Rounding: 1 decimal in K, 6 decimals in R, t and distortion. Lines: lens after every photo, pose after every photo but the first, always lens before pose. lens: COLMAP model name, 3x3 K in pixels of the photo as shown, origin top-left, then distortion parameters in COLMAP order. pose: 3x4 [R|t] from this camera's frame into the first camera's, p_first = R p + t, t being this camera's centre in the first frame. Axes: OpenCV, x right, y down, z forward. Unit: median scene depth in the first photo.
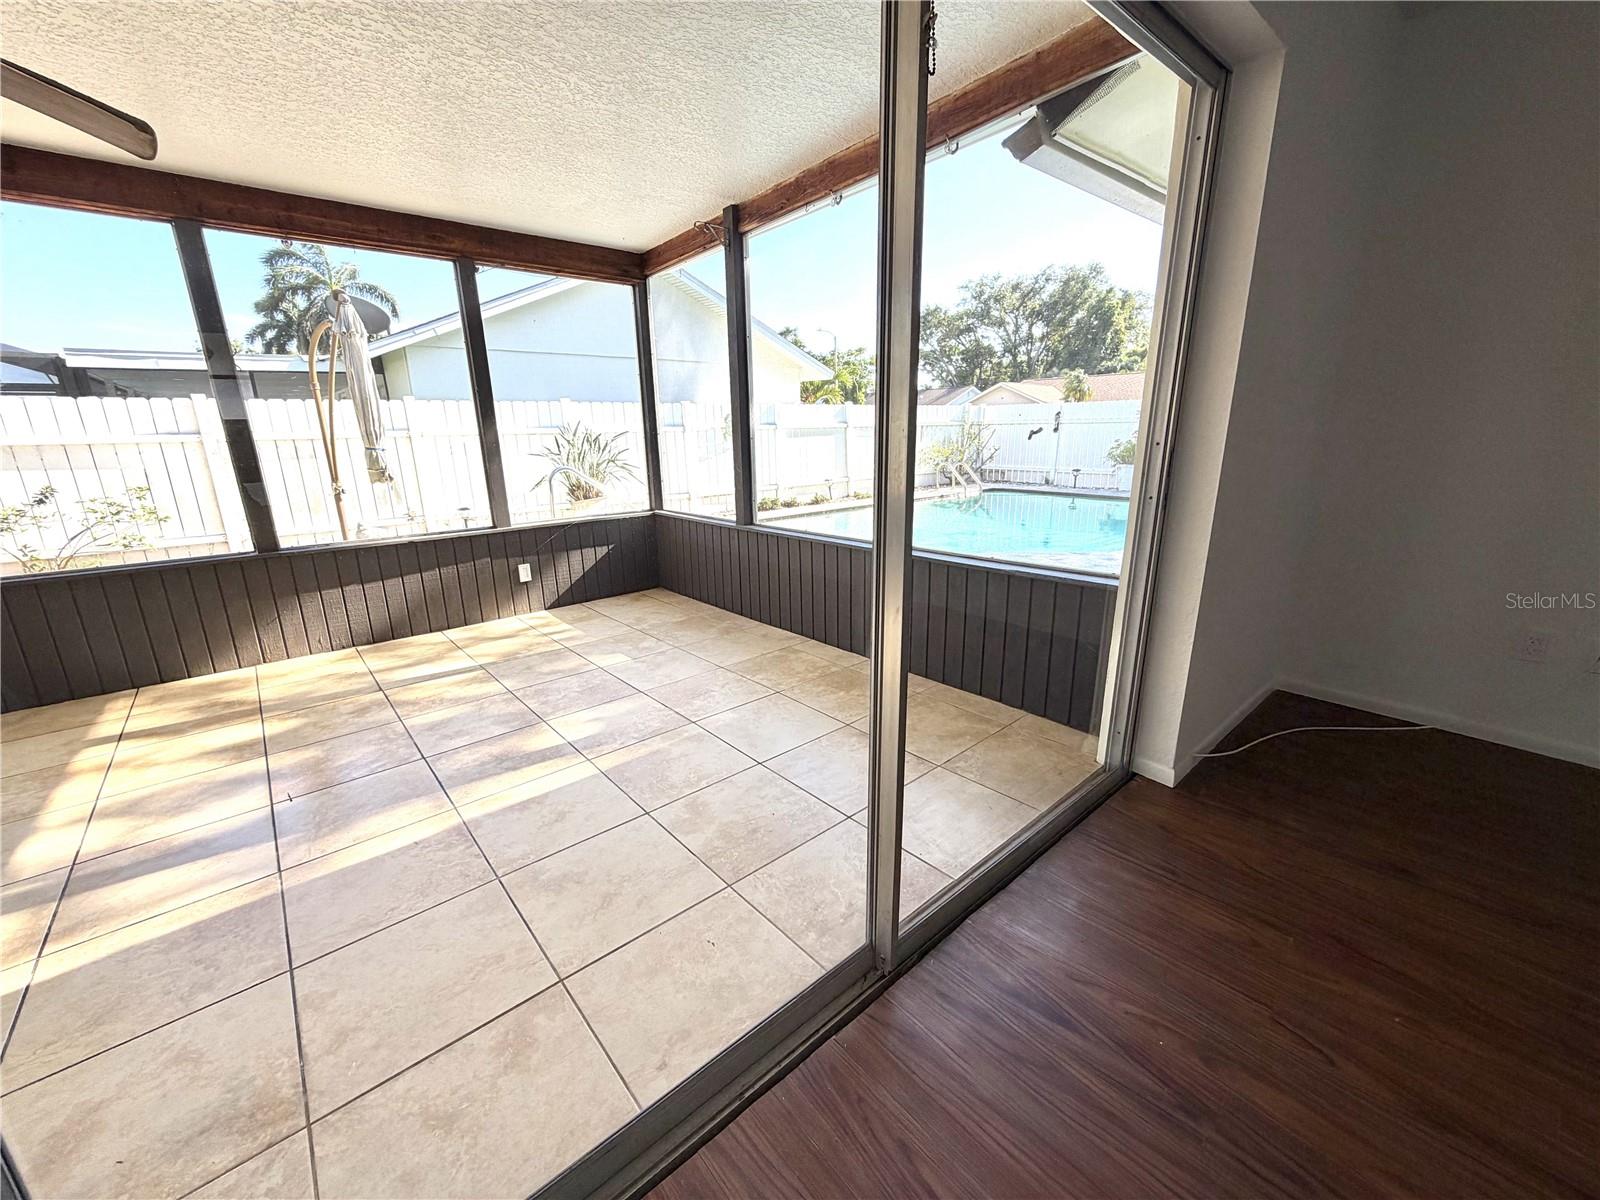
lens RADIAL K [[637.8, 0, 794.6], [0, 637.8, 599.5], [0, 0, 1]] dist [0.002503, 0.000103]
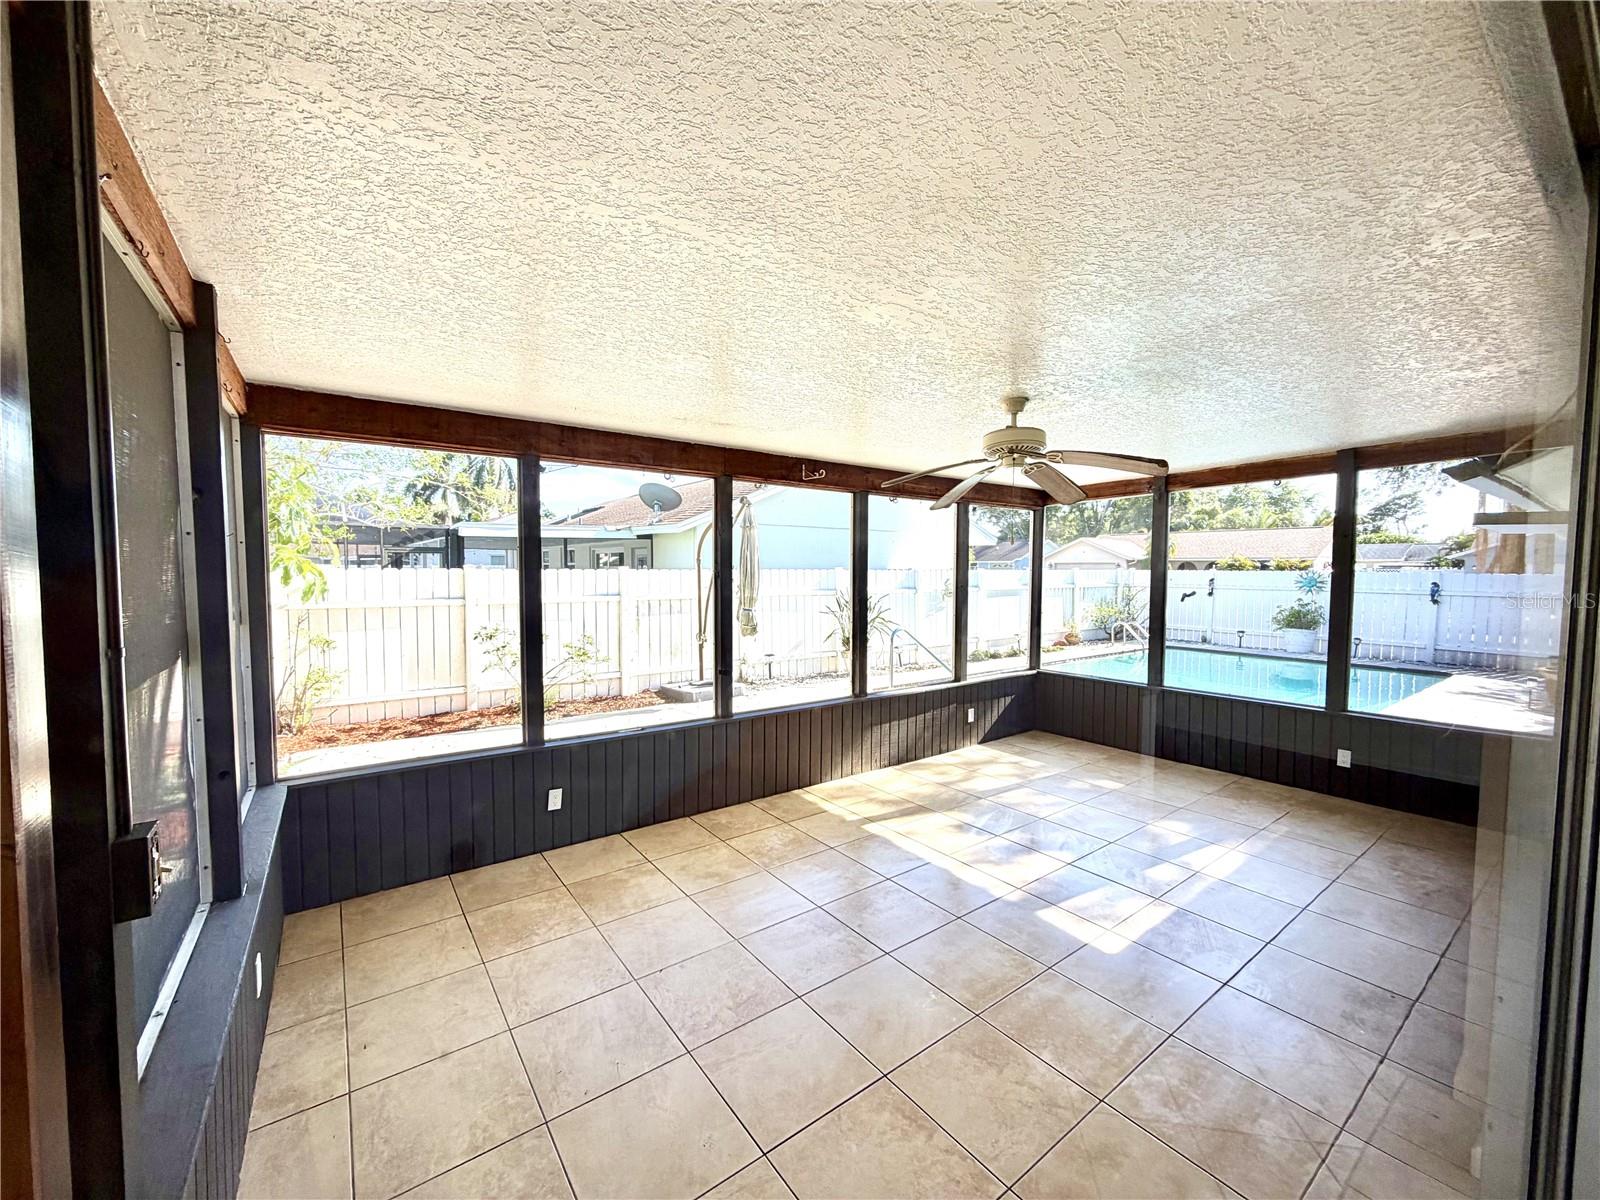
lens RADIAL K [[637.8, 0, 794.6], [0, 637.8, 599.5], [0, 0, 1]] dist [0.002503, 0.000103]
pose [[0.996979, 0.025812, -0.073252, -0.719093], [-0.040799, 0.976602, -0.211149, 0.019127], [0.066088, 0.213500, 0.974705, -0.389547]]
